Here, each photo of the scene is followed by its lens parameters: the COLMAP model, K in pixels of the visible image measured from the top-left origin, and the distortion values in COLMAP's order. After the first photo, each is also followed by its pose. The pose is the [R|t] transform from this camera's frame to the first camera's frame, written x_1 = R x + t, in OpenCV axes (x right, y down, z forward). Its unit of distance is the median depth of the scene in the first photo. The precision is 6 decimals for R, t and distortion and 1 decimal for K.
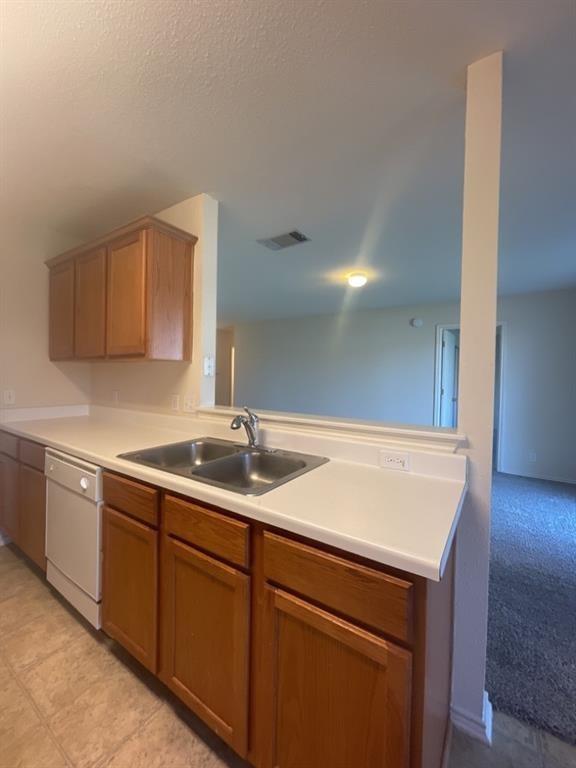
lens RADIAL K [[314.4, 0, 292.2], [0, 314.4, 376.9], [0, 0, 1]] dist [-0.001839, -0.000645]
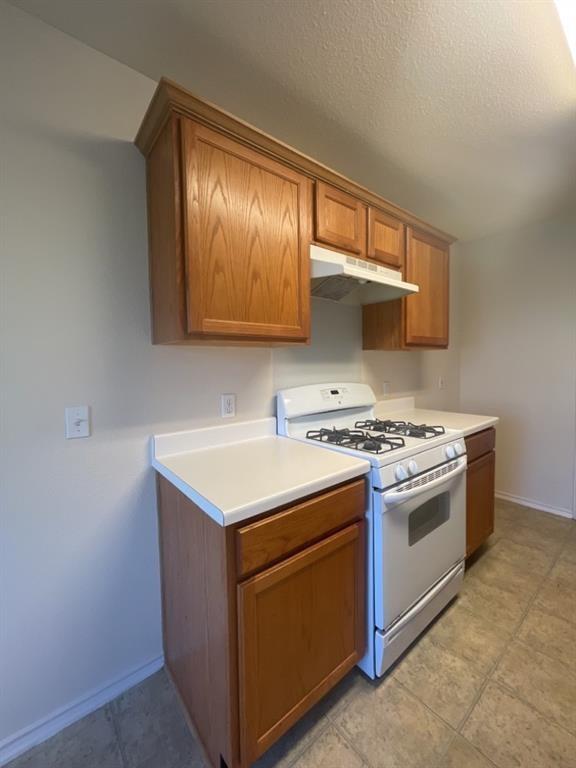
lens RADIAL K [[308.2, 0, 287.2], [0, 308.2, 381.9], [0, 0, 1]] dist [-0.002755, -0.000619]
pose [[-0.303654, 0.039143, -0.951978, 0.165041], [0.008844, 0.999228, 0.038265, -0.000313], [0.952741, 0.003200, -0.303766, 0.125369]]
